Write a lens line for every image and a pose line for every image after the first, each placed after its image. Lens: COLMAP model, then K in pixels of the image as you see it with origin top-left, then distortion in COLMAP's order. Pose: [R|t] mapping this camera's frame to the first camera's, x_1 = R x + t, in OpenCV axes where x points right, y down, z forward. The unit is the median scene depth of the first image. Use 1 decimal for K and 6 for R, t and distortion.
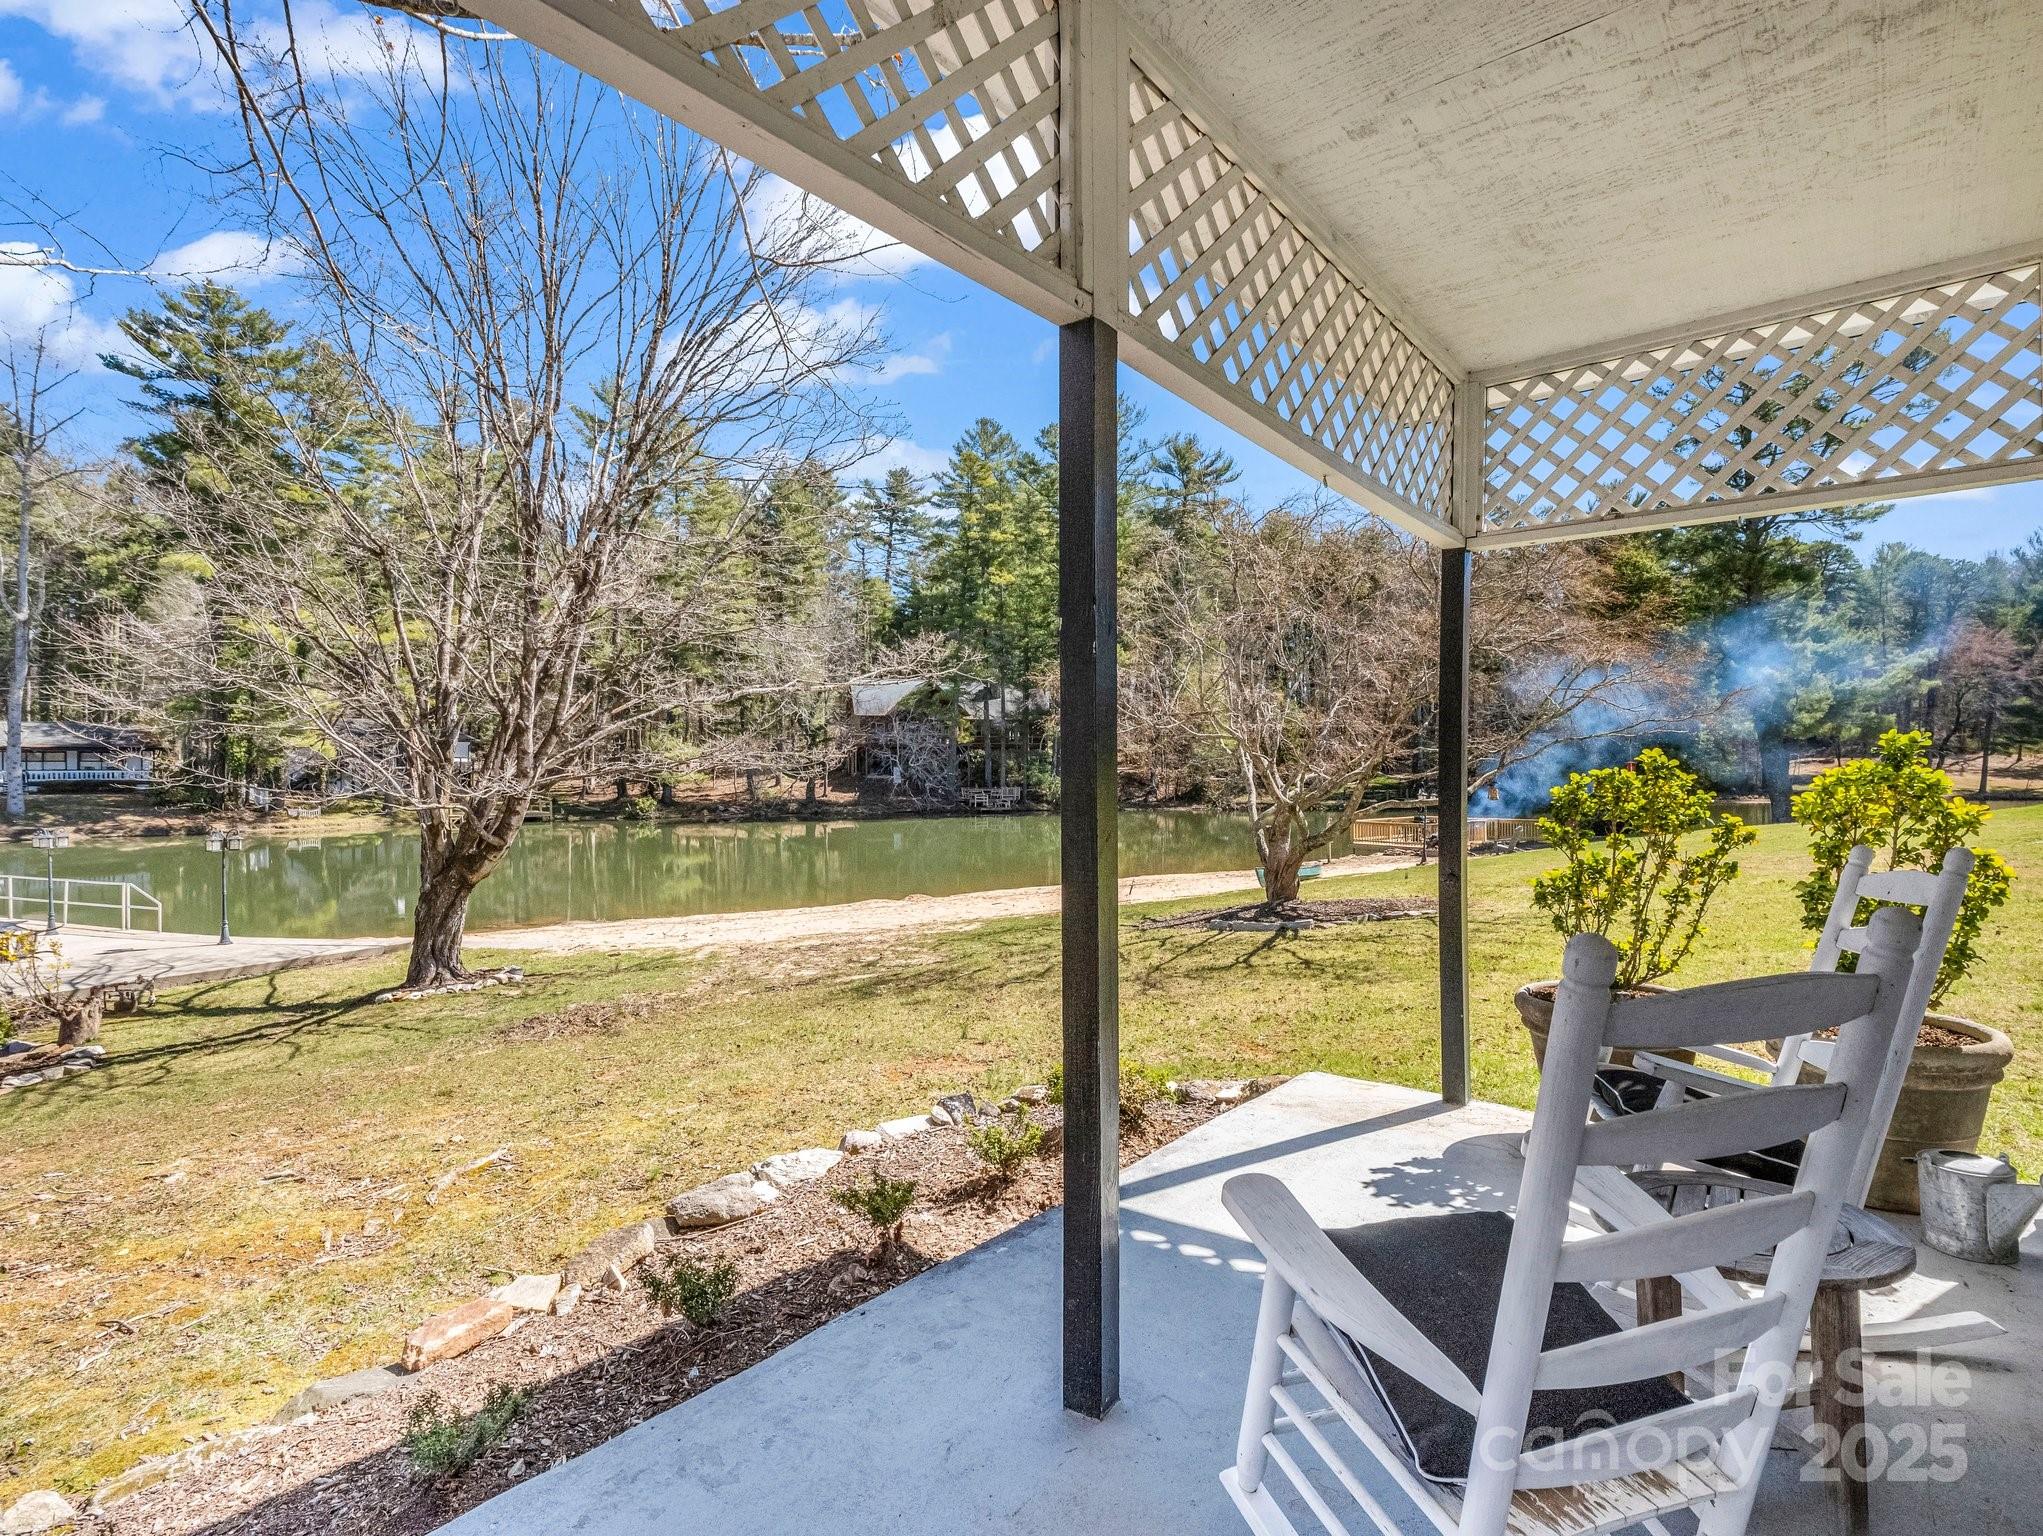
lens RADIAL K [[958.5, 0, 1001.8], [0, 958.5, 773.4], [0, 0, 1]] dist [-0.010256, -0.004190]
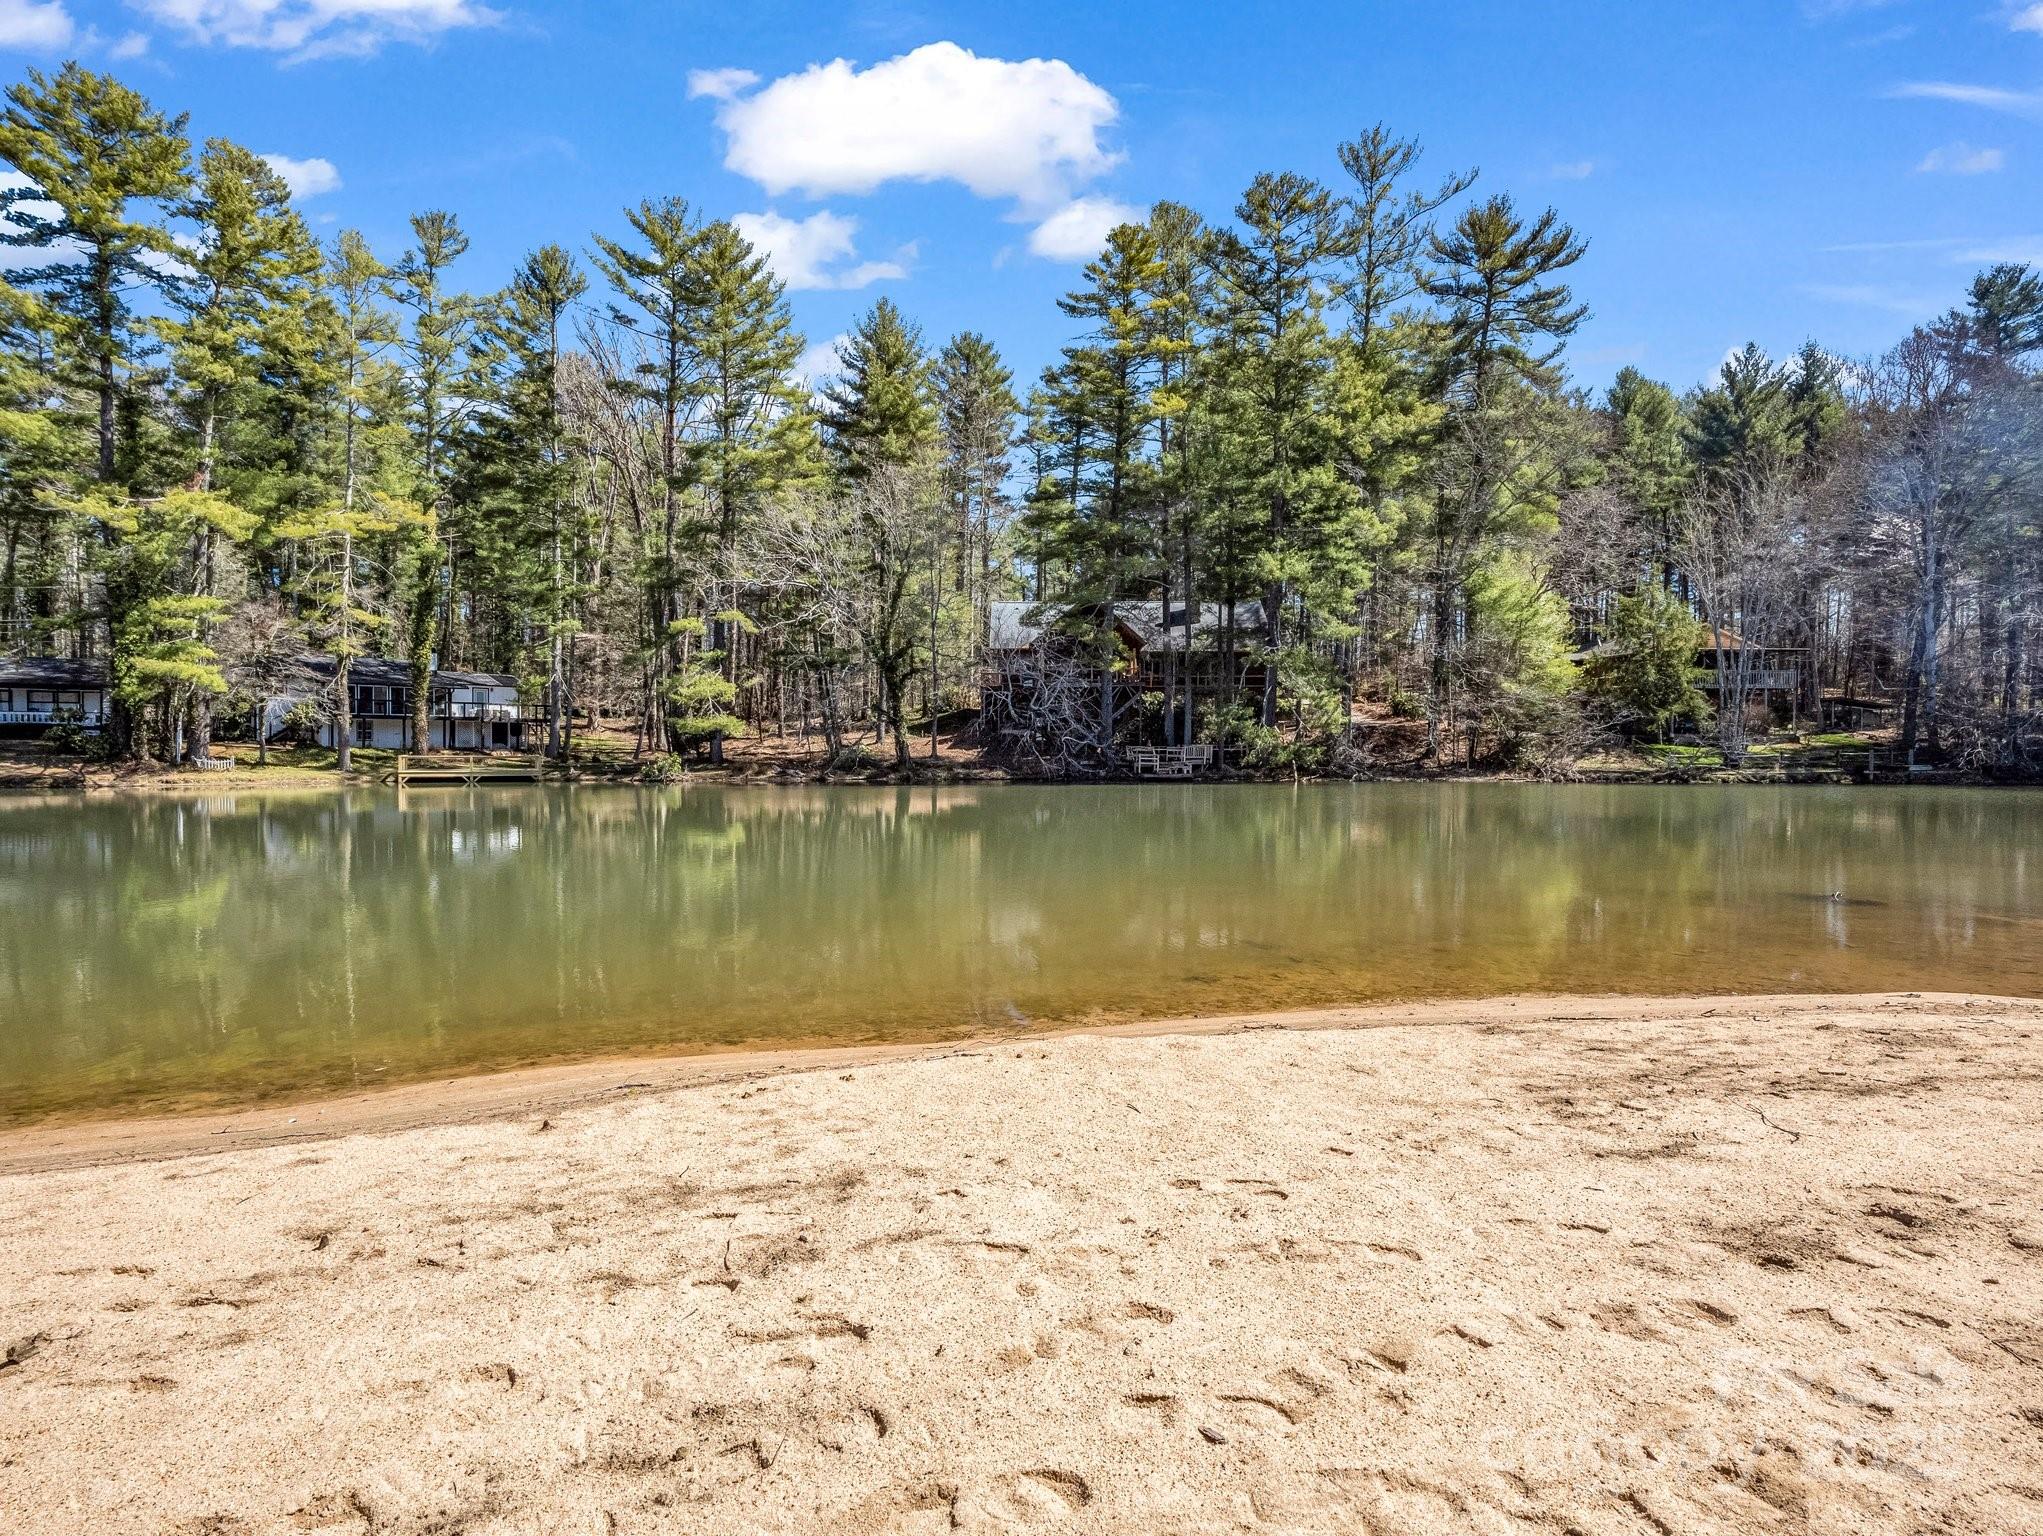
lens RADIAL K [[958.5, 0, 997.9], [0, 958.5, 764.7], [0, 0, 1]] dist [-0.010256, -0.004190]
pose [[0.958572, 0.006582, -0.284775, 0.092472], [-0.004372, 0.999955, 0.008397, 0.033768], [0.284817, -0.006804, 0.958558, 0.451278]]
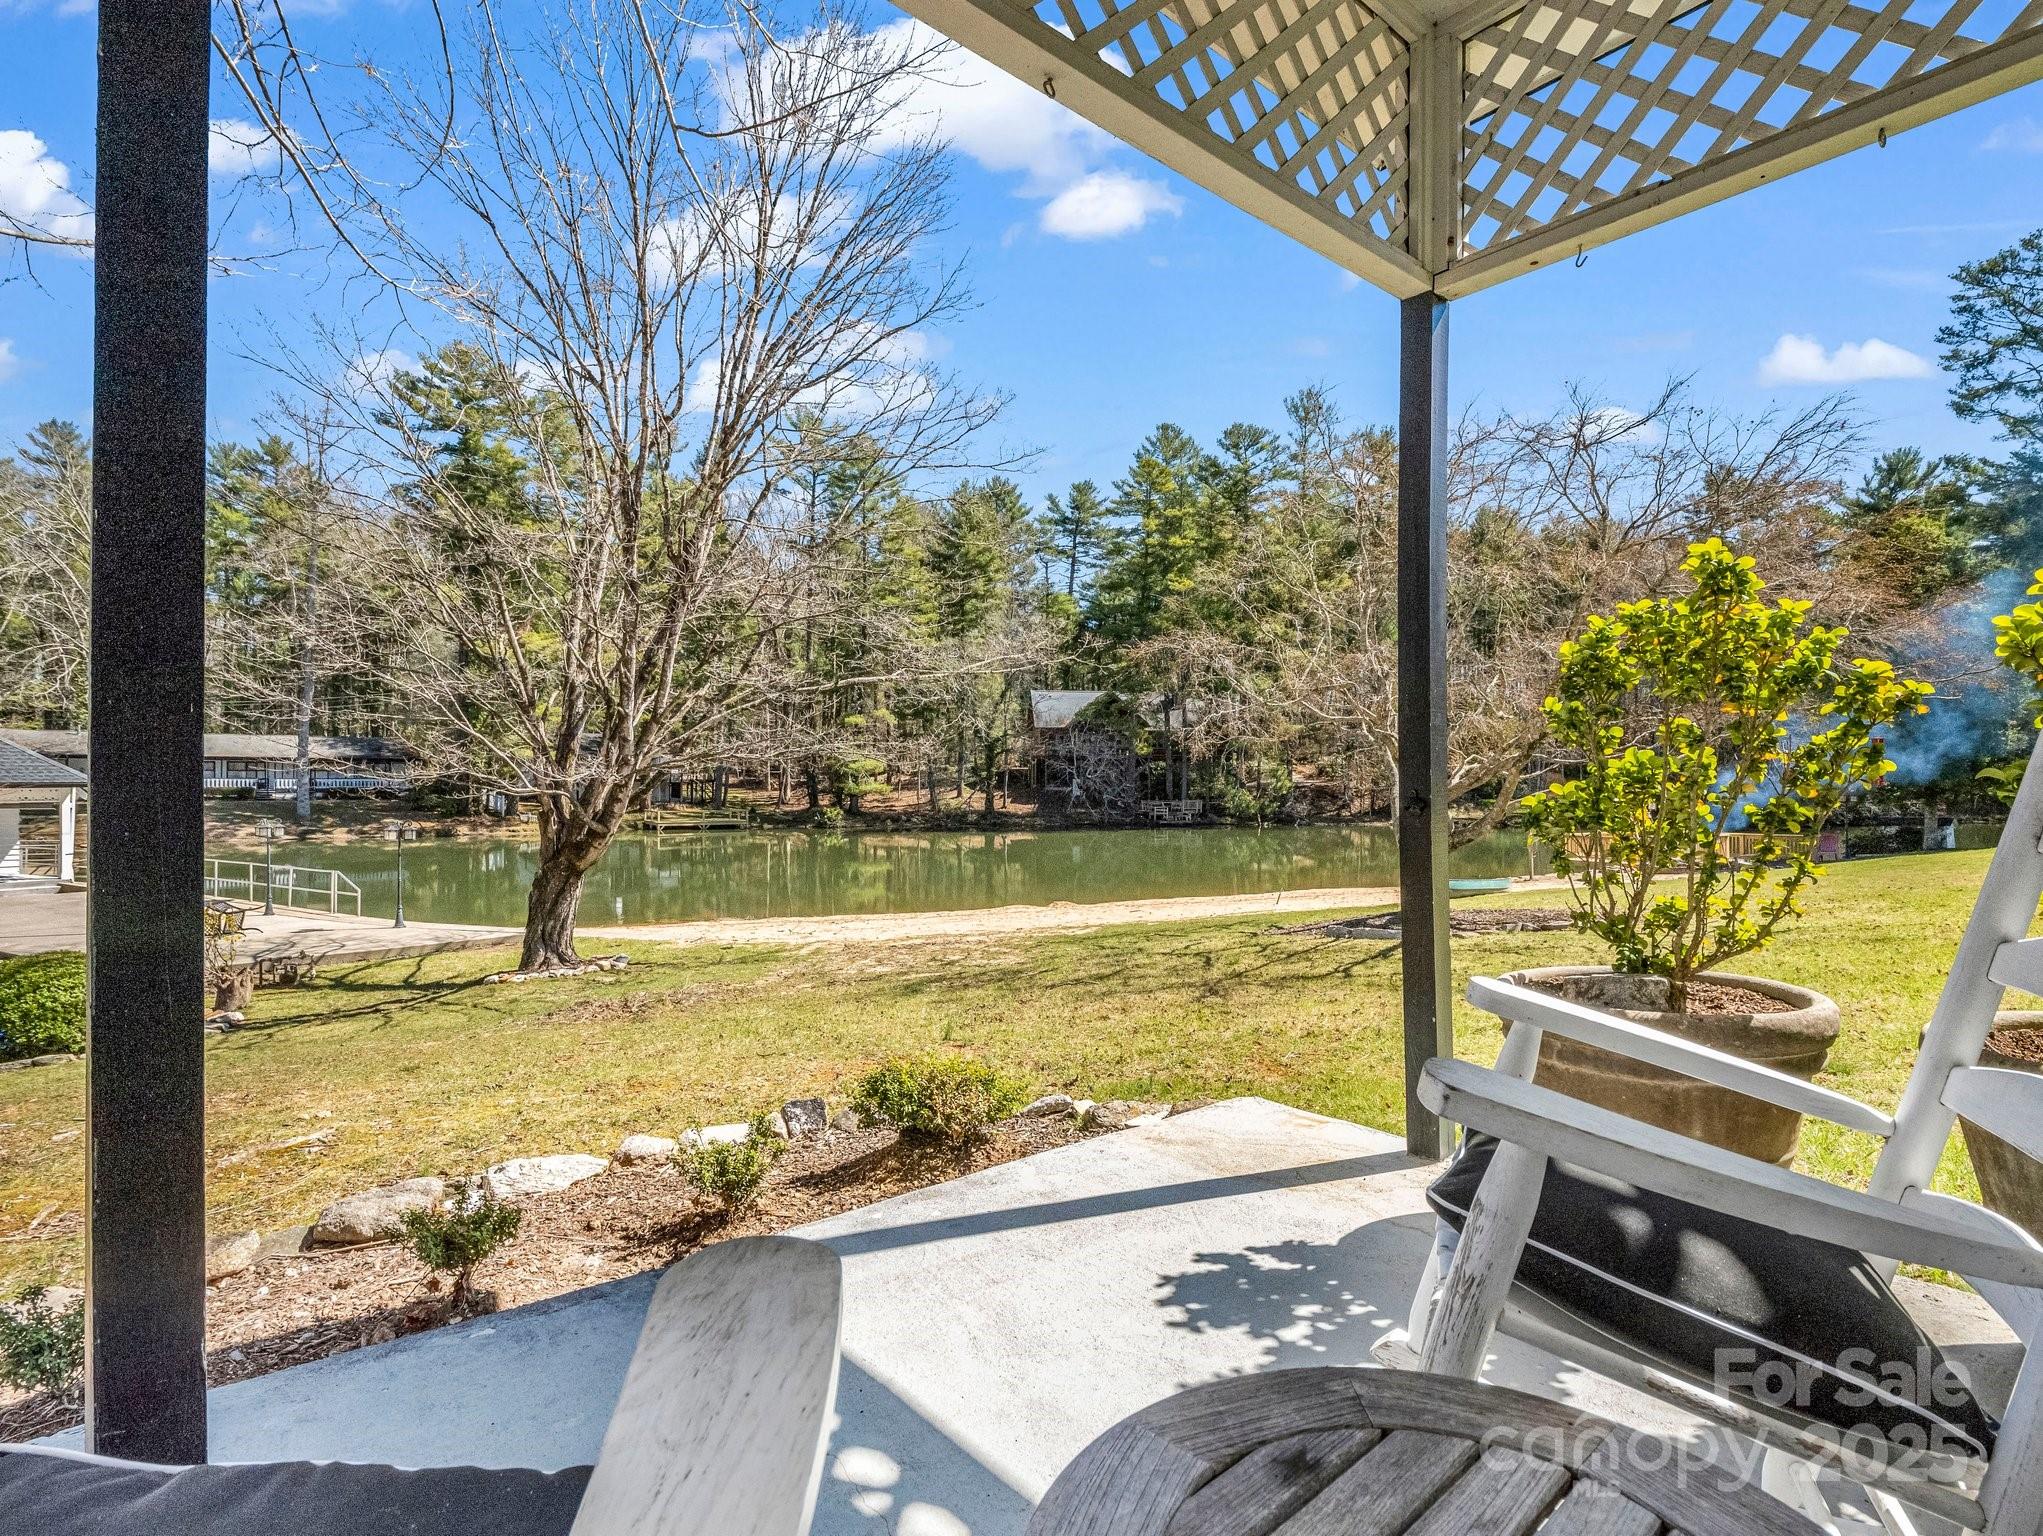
lens RADIAL K [[958.5, 0, 1020.7], [0, 958.5, 772.6], [0, 0, 1]] dist [-0.010256, -0.004190]
pose [[0.983304, 0.000823, -0.181970, 0.021107], [-0.004078, 0.999838, -0.017514, 0.006552], [0.181926, 0.017964, 0.983148, 0.020653]]
